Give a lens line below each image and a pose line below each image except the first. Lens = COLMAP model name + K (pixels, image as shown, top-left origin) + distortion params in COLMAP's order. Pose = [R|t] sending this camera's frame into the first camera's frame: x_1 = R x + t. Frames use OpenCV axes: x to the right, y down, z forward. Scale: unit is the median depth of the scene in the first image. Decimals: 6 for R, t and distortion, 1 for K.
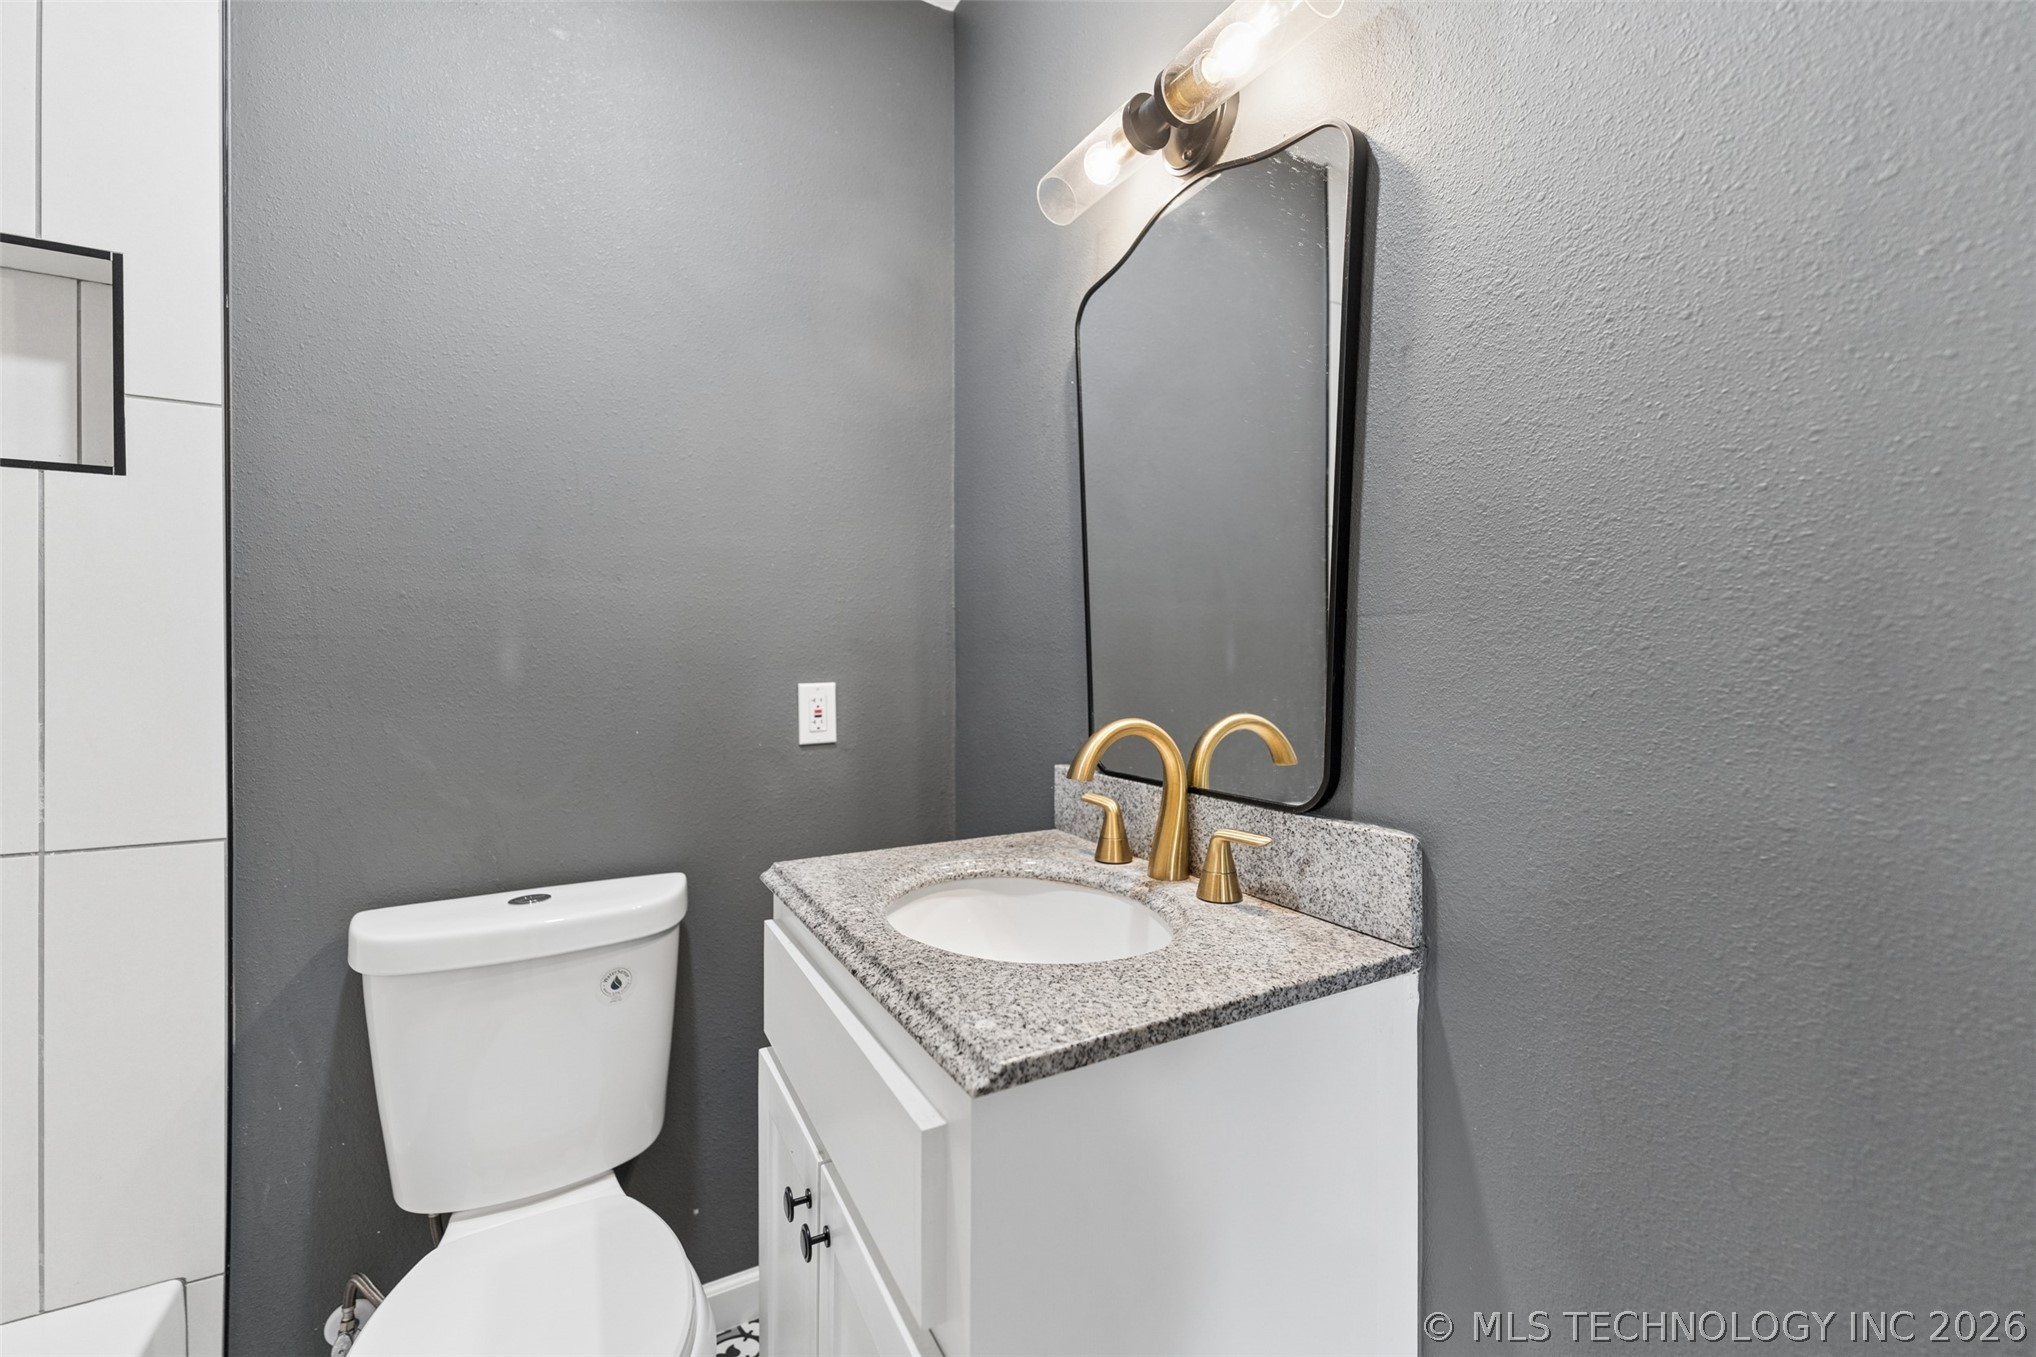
lens RADIAL K [[821.5, 0, 1013.5], [0, 821.5, 671.8], [0, 0, 1]] dist [0.000907, -0.000043]
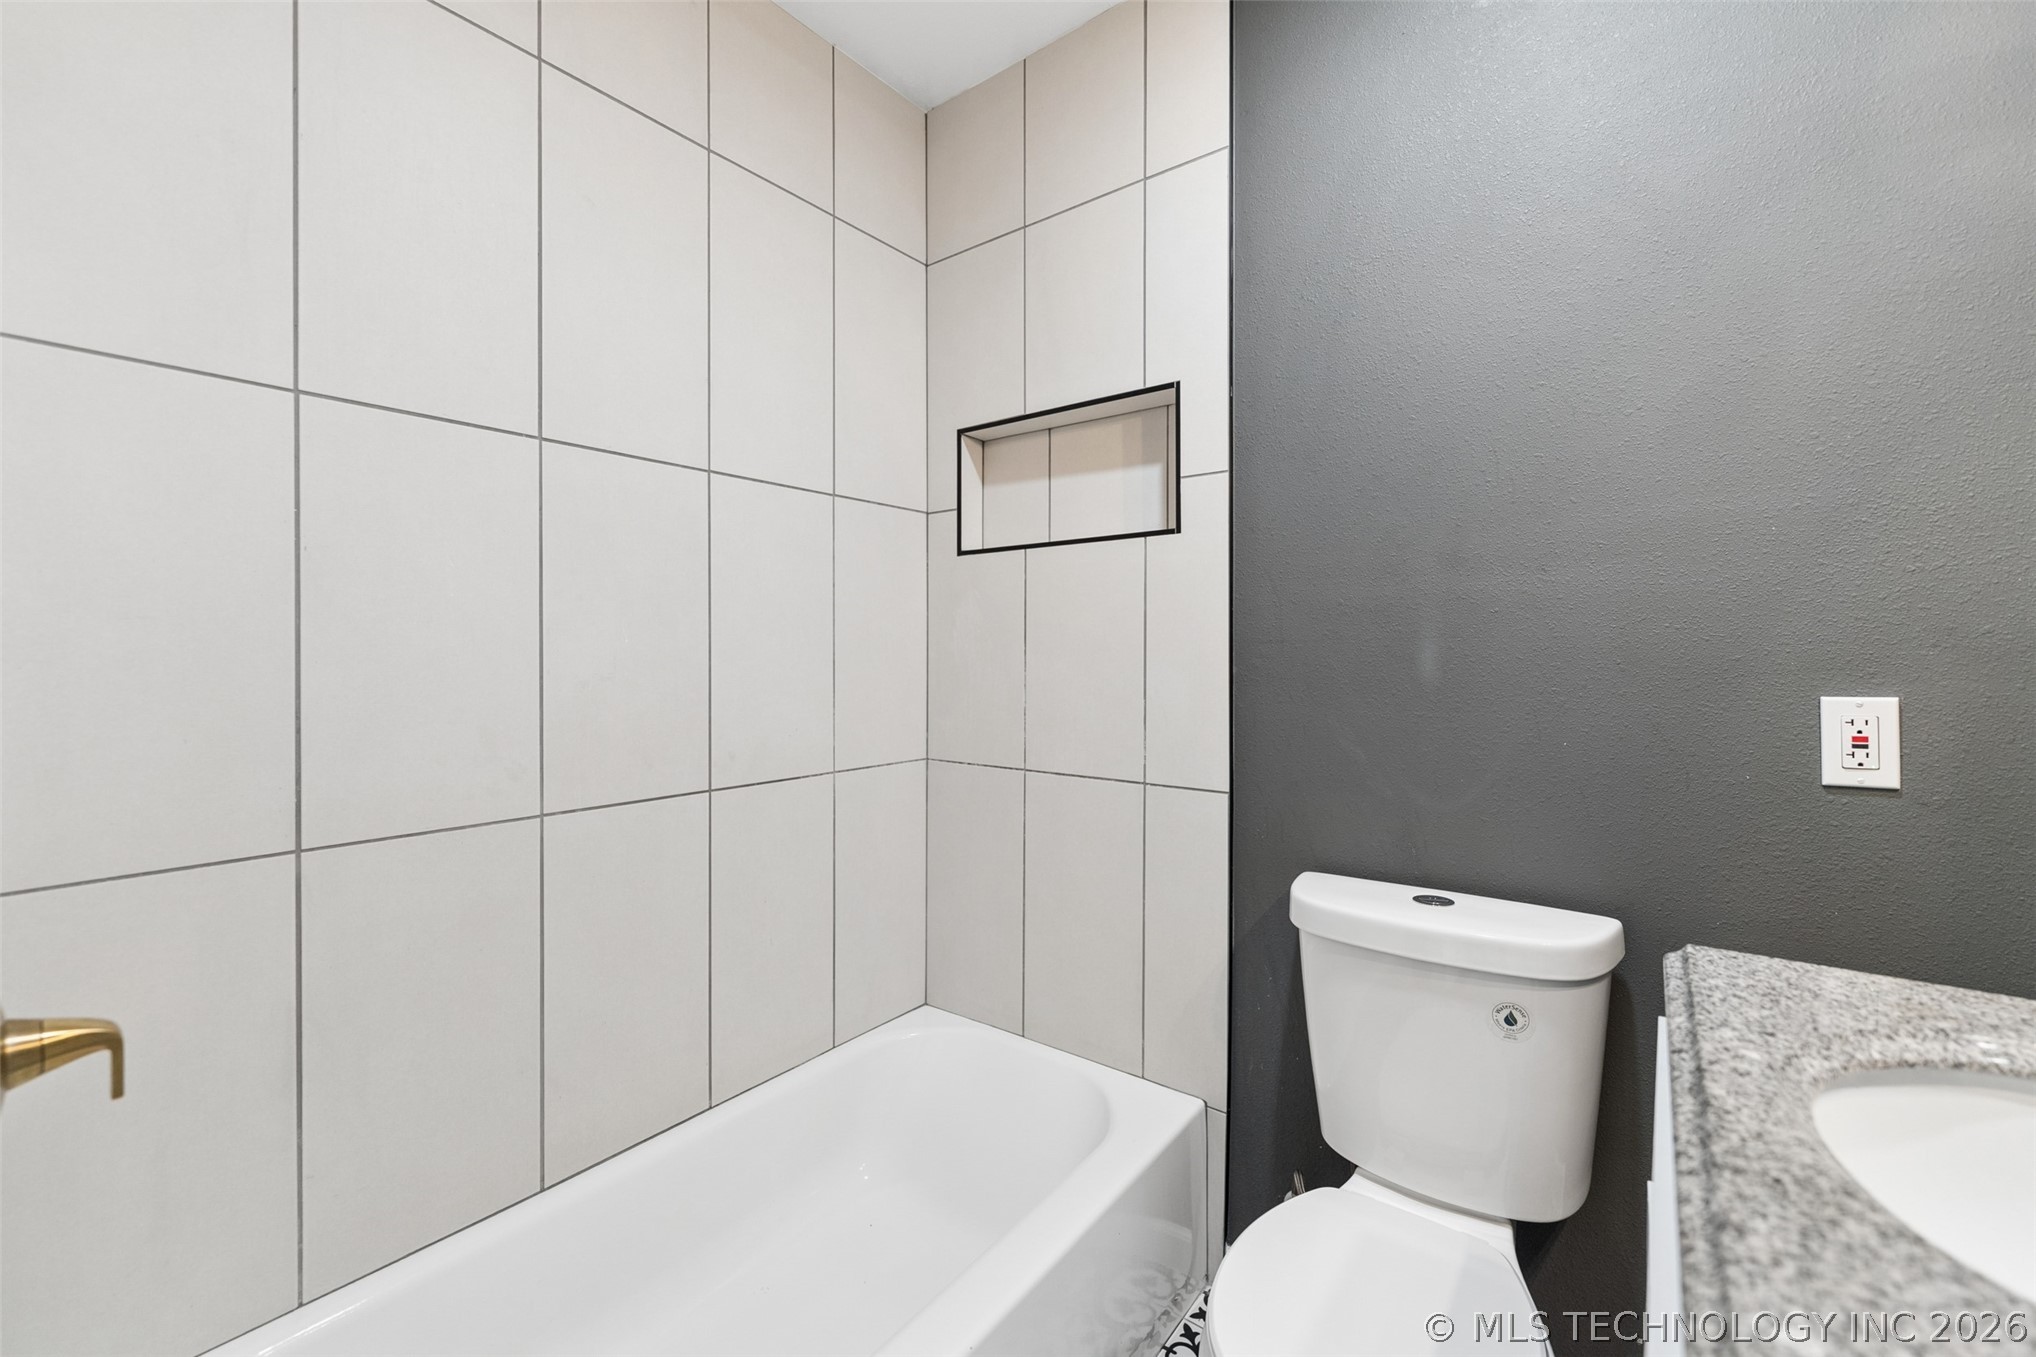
lens RADIAL K [[825.5, 0, 998.6], [0, 825.5, 661.5], [0, 0, 1]] dist [-0.000173, -0.000704]
pose [[0.392971, 0.012770, -0.919462, 0.132473], [-0.003618, 0.999917, 0.012341, -0.026943], [0.919544, -0.001523, 0.392984, 0.124270]]
